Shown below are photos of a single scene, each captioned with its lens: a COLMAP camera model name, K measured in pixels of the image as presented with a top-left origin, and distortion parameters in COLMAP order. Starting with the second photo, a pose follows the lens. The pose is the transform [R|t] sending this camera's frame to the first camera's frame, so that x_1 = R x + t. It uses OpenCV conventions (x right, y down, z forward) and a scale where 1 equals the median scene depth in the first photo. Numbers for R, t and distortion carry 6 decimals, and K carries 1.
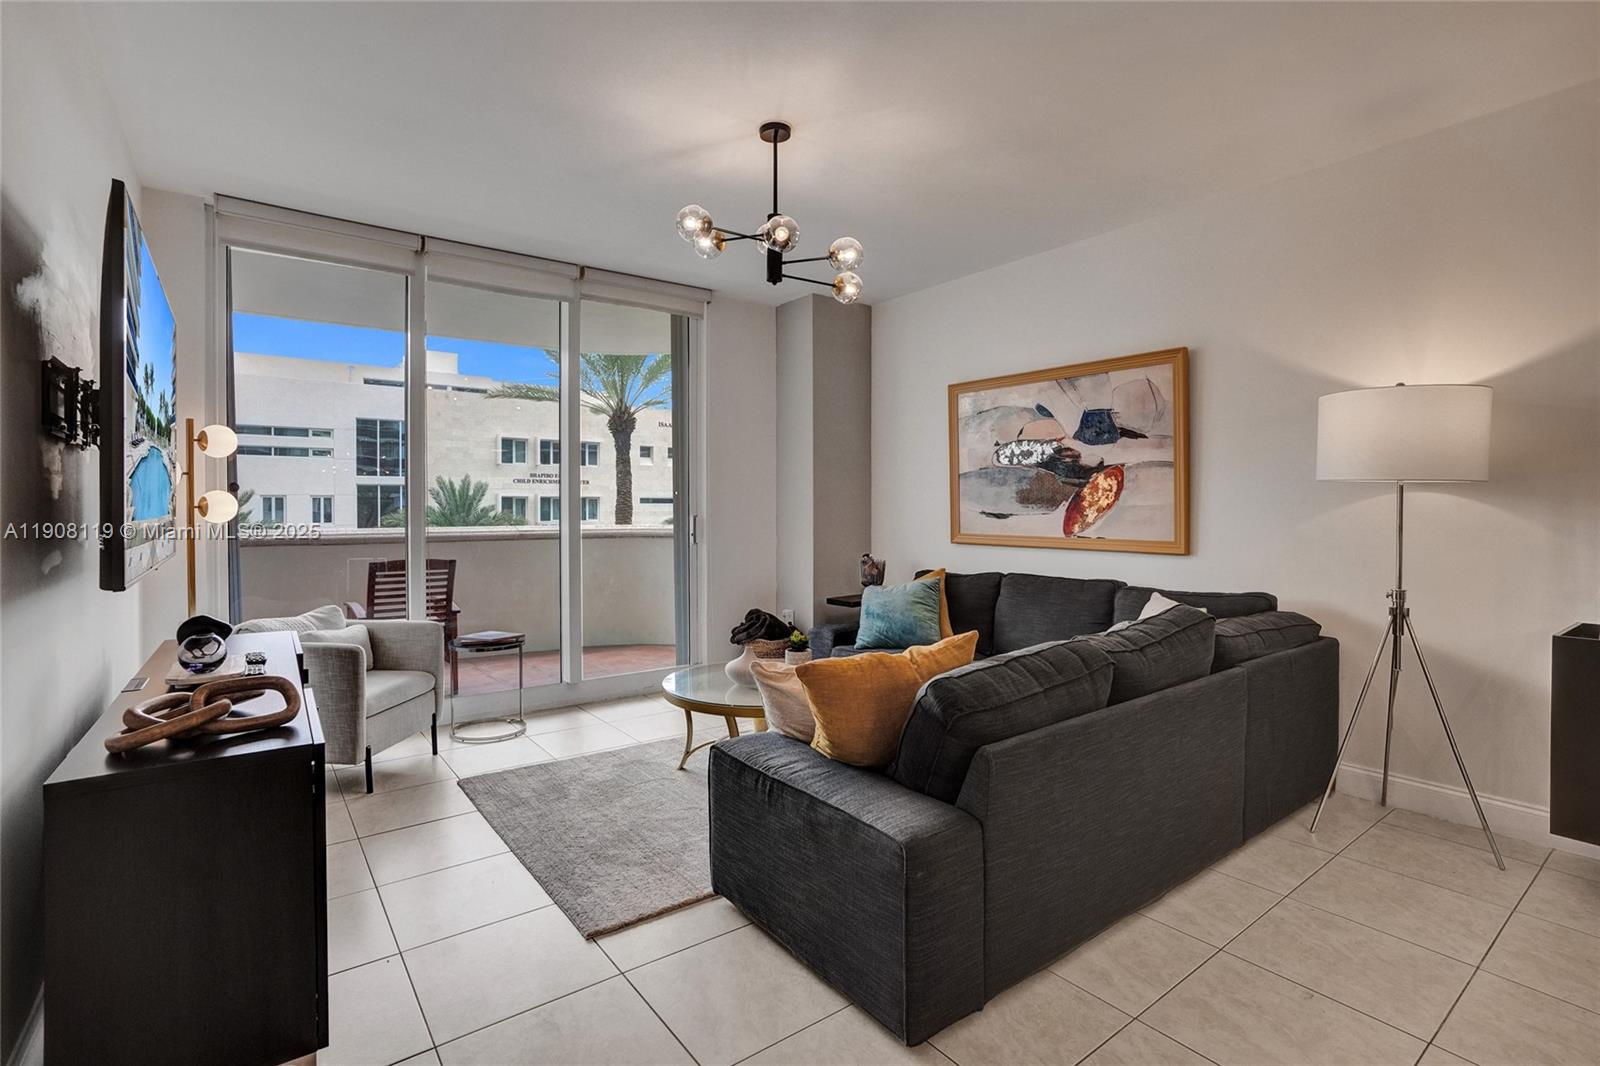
lens RADIAL K [[762.4, 0, 790.9], [0, 762.4, 520.8], [0, 0, 1]] dist [-0.048062, 0.020359]
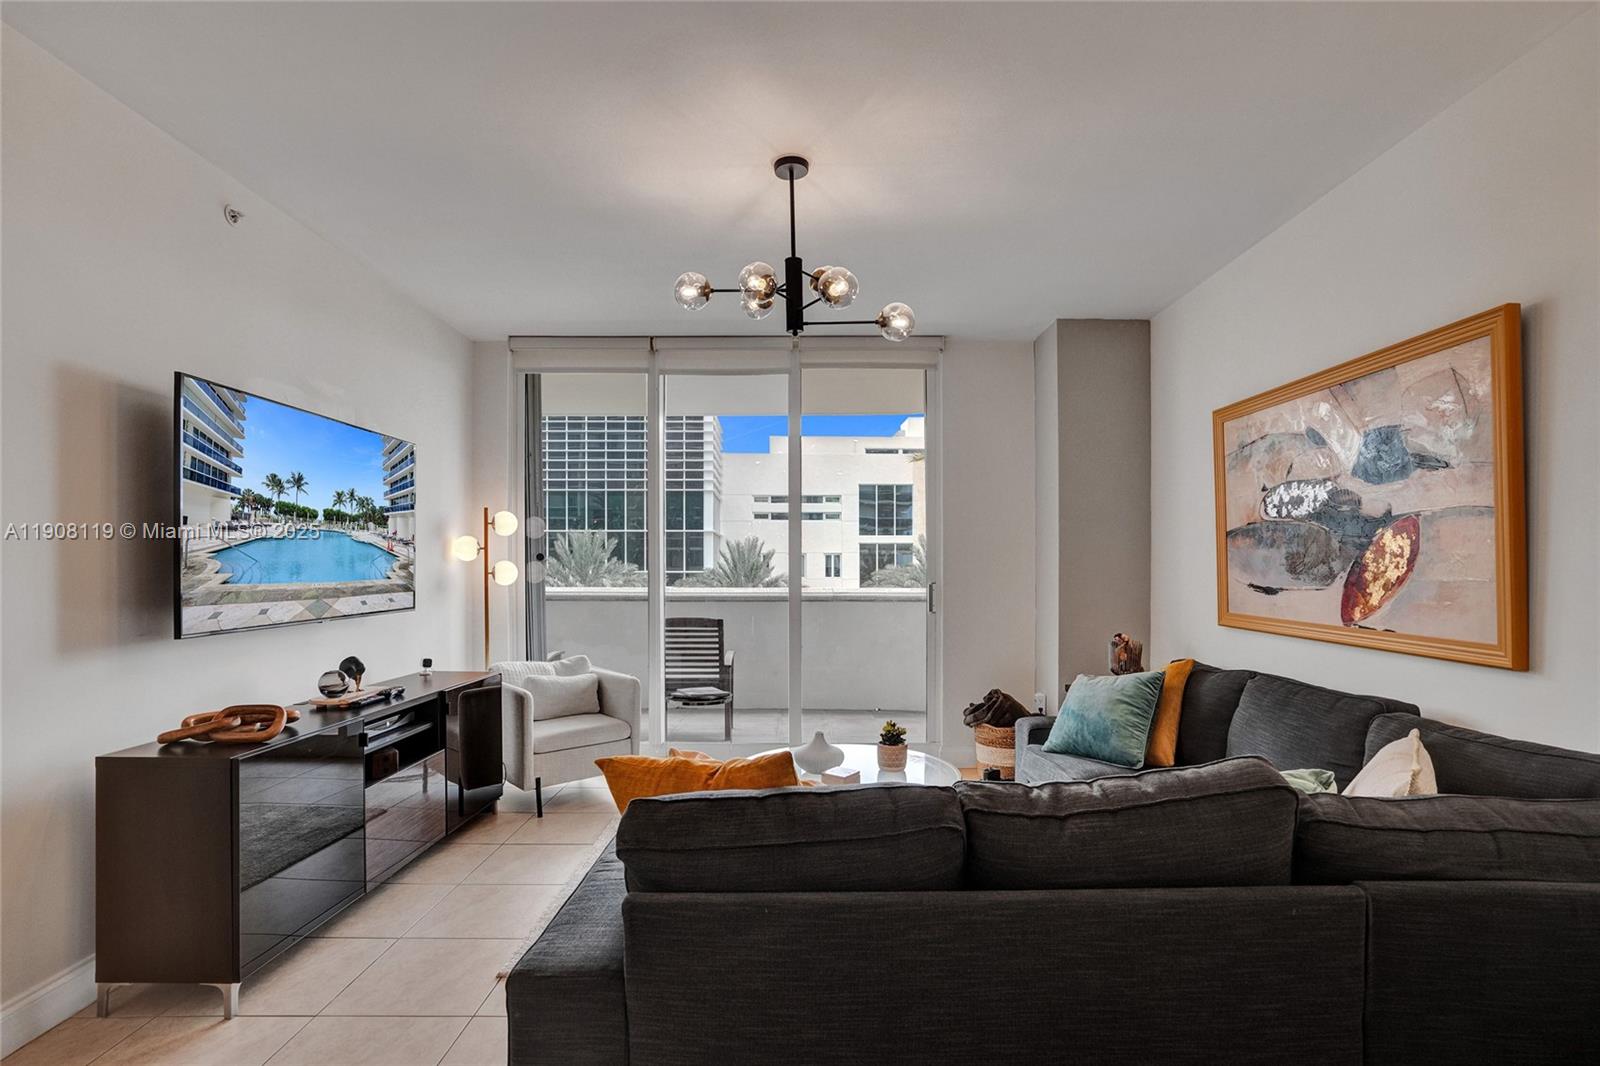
lens RADIAL K [[762.4, 0, 795.5], [0, 762.4, 572.7], [0, 0, 1]] dist [-0.048062, 0.020359]
pose [[0.798224, 0.008218, -0.602304, 0.375404], [-0.010718, 0.999942, -0.000561, -0.019292], [0.602265, 0.006904, 0.798266, 0.198241]]
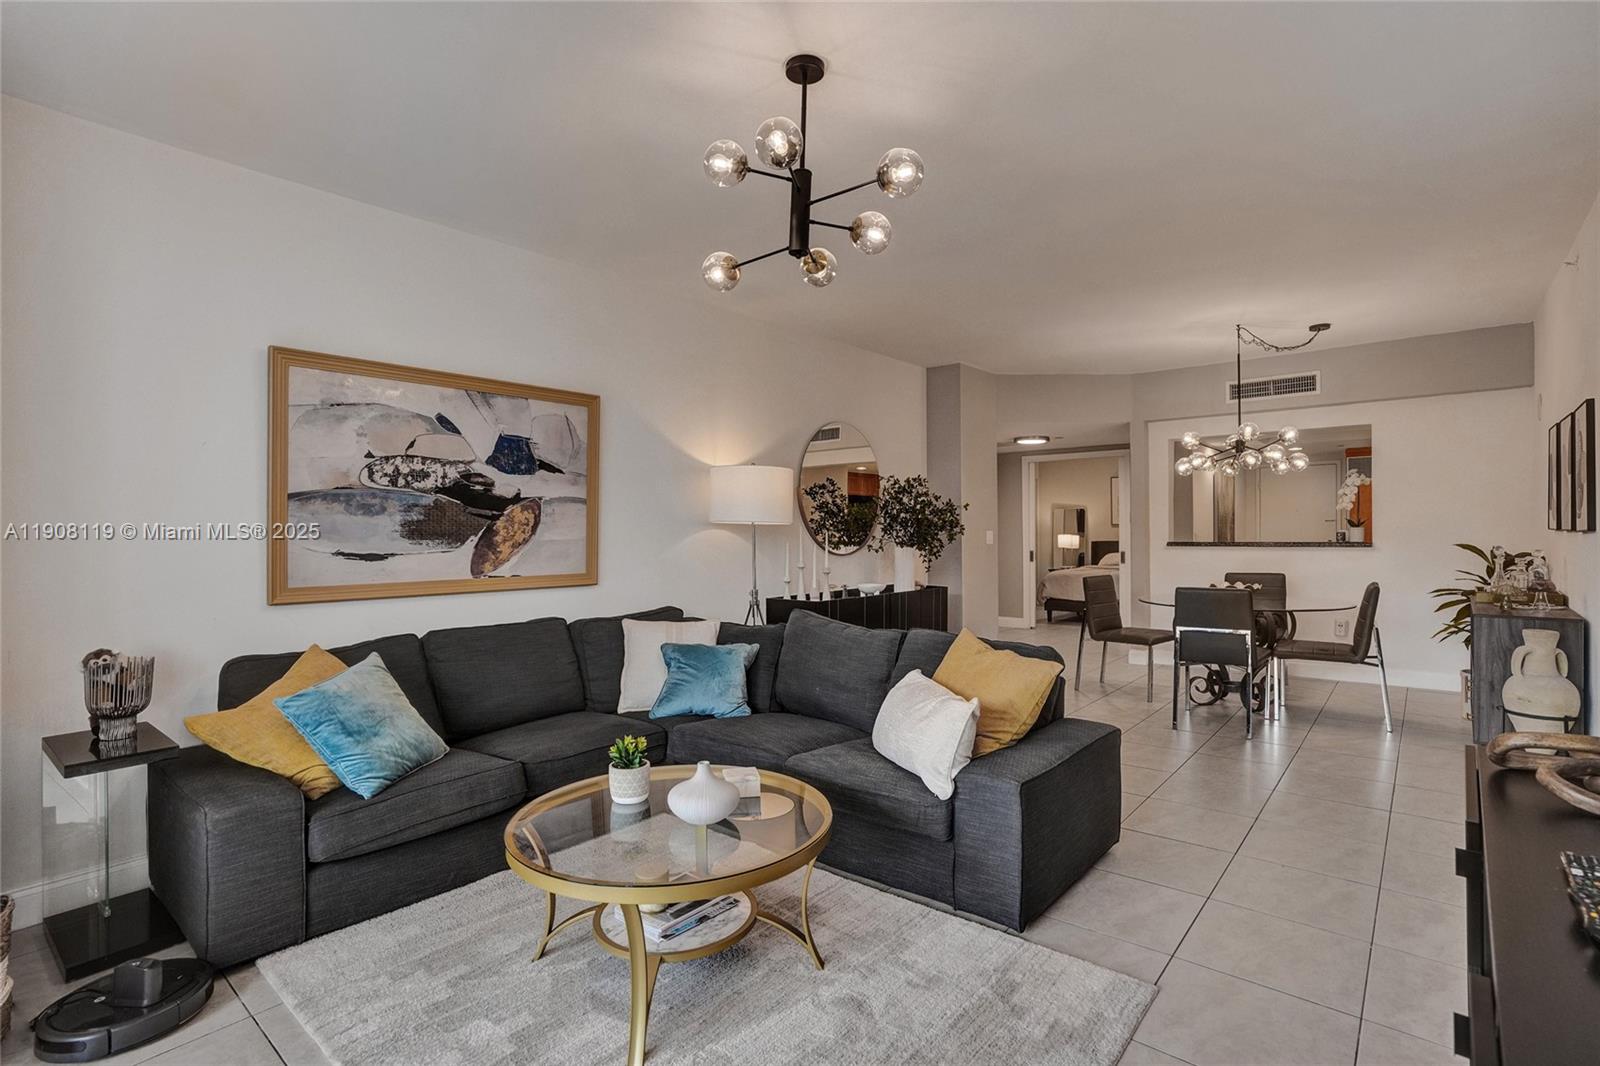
lens RADIAL K [[762.4, 0, 808.4], [0, 762.4, 532.3], [0, 0, 1]] dist [-0.048062, 0.020359]
pose [[-0.239936, -0.000294, 0.970789, -0.549122], [0.021516, 0.999753, 0.005620, -0.026848], [-0.970550, 0.022236, -0.239870, 0.844595]]
